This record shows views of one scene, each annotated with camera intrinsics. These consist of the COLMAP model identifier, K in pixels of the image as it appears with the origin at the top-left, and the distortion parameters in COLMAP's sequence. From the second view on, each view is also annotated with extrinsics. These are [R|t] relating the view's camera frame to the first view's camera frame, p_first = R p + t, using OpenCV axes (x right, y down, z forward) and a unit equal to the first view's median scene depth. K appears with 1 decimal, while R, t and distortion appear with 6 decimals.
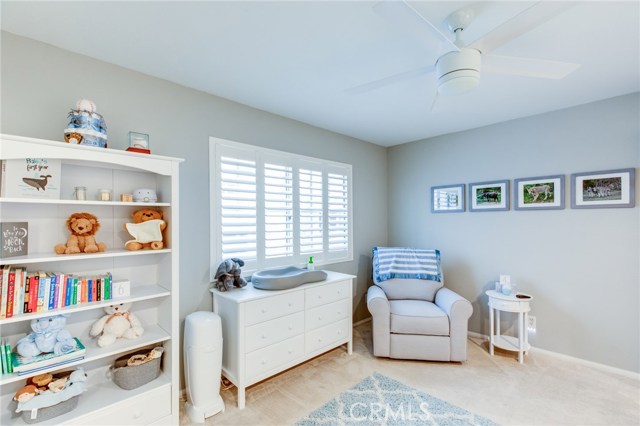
lens RADIAL K [[291.3, 0, 325.1], [0, 291.3, 213.7], [0, 0, 1]] dist [0.010564, -0.002742]
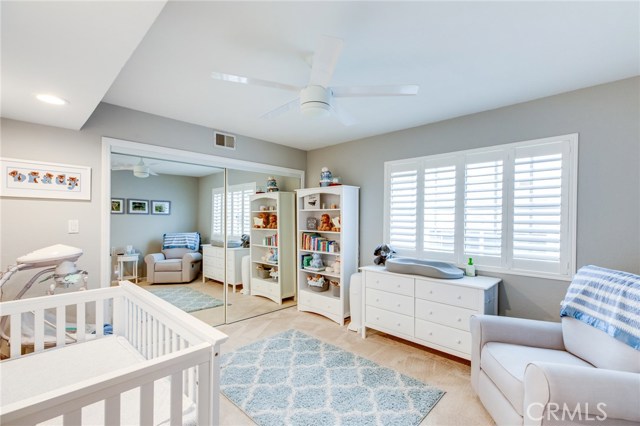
lens RADIAL K [[291.3, 0, 325.0], [0, 291.3, 217.8], [0, 0, 1]] dist [0.010564, -0.002742]
pose [[0.030558, -0.004570, -0.999523, 0.988166], [0.007930, 0.999959, -0.004330, 0.023816], [0.999502, -0.007794, 0.030593, 0.589888]]
